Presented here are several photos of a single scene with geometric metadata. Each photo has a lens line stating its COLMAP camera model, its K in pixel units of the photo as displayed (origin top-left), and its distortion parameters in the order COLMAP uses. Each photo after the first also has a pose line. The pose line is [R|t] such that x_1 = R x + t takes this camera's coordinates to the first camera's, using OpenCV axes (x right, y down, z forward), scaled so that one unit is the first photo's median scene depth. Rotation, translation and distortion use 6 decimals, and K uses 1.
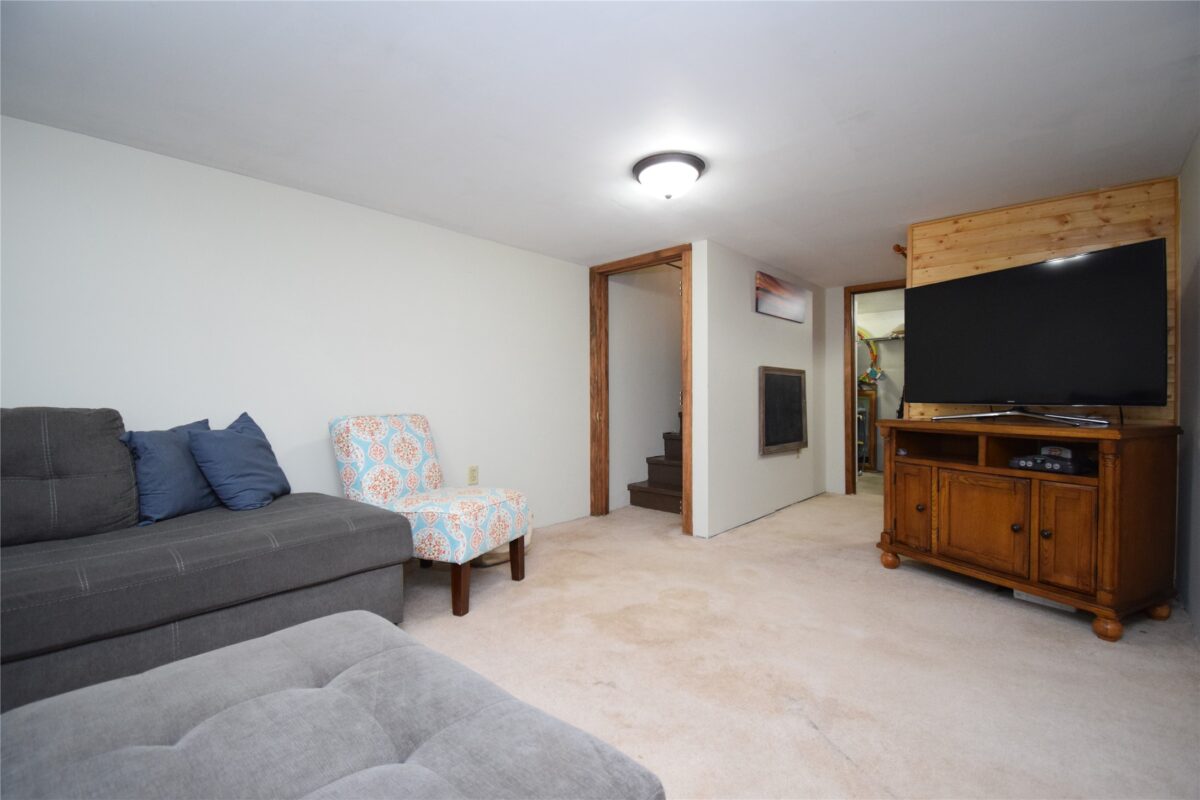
lens RADIAL K [[532.1, 0, 596.9], [0, 532.1, 404.0], [0, 0, 1]] dist [0.008819, -0.014008]
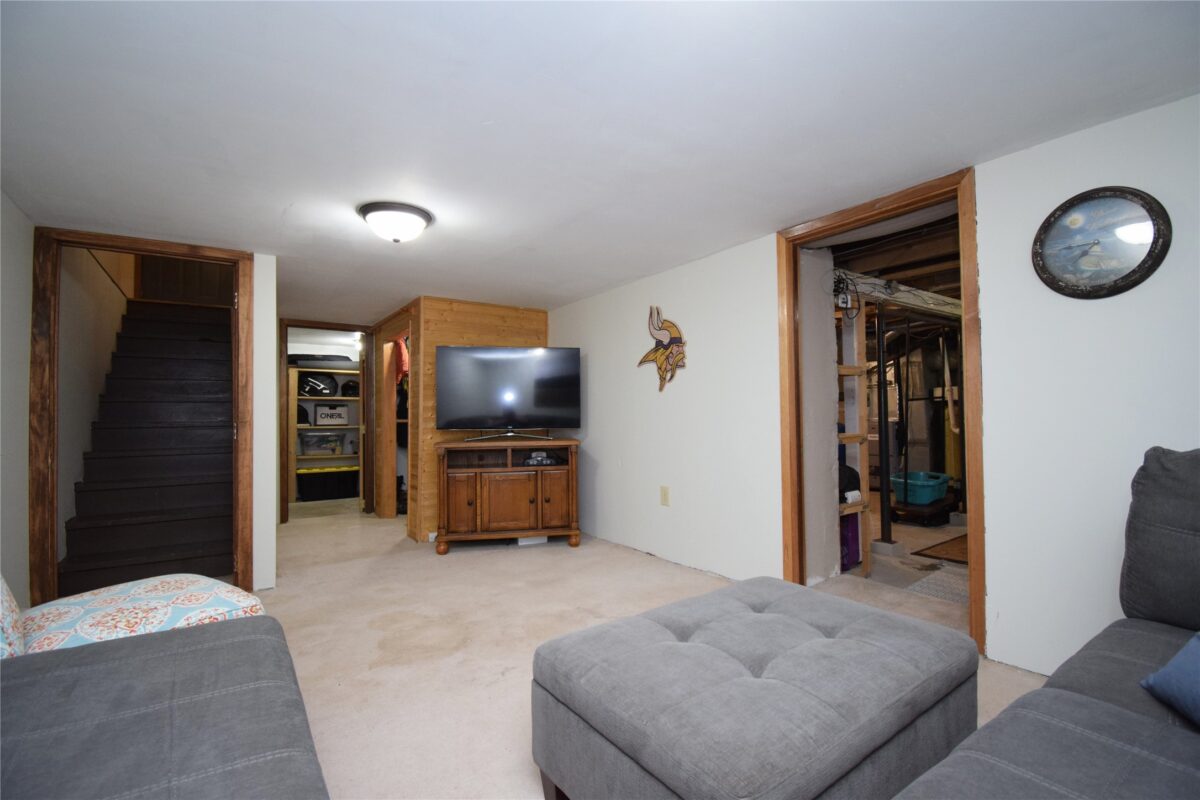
lens RADIAL K [[532.1, 0, 608.9], [0, 532.1, 402.0], [0, 0, 1]] dist [0.008819, -0.014008]
pose [[0.203987, 0.028137, 0.978569, -0.806595], [0.026316, 0.999068, -0.034213, -0.018656], [-0.978620, 0.032731, 0.203056, 0.374985]]
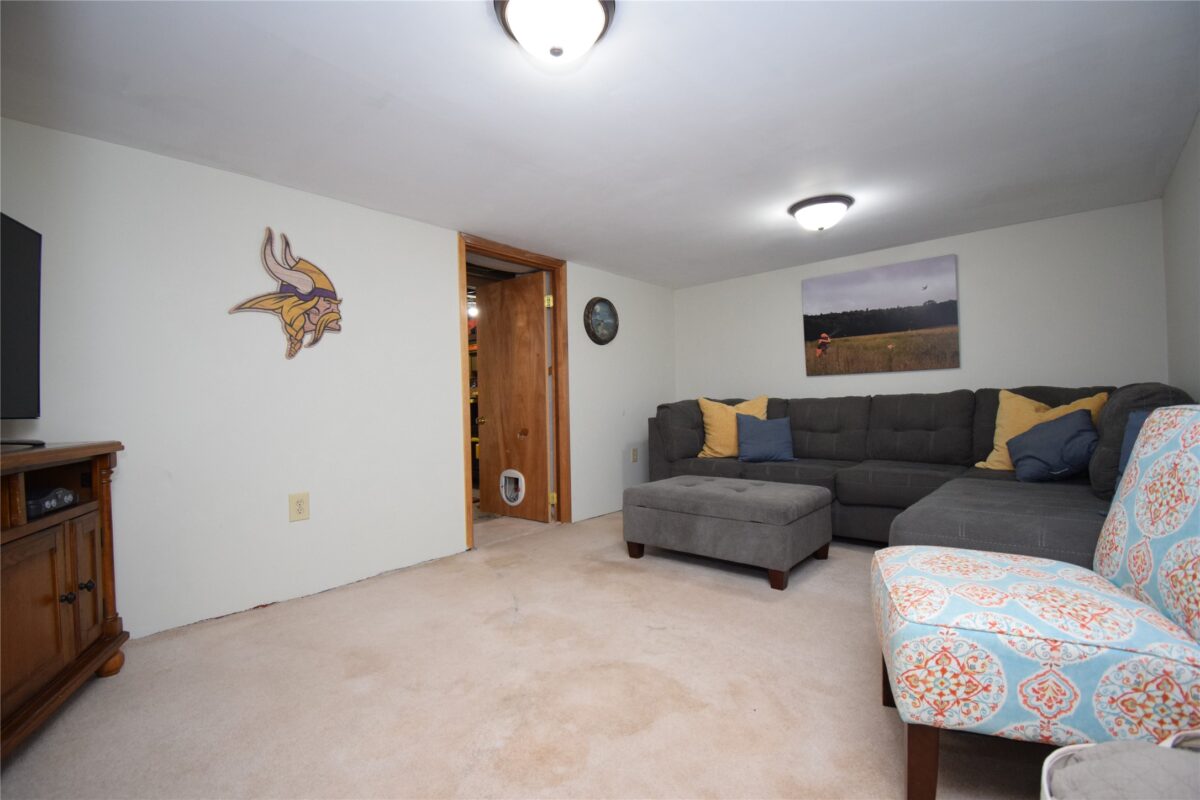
lens RADIAL K [[532.1, 0, 599.1], [0, 532.1, 404.5], [0, 0, 1]] dist [0.008819, -0.014008]
pose [[-0.999446, 0.028671, -0.016884, 0.109135], [0.028439, 0.999499, 0.013857, -0.002961], [0.017273, 0.013369, -0.999761, 1.589946]]
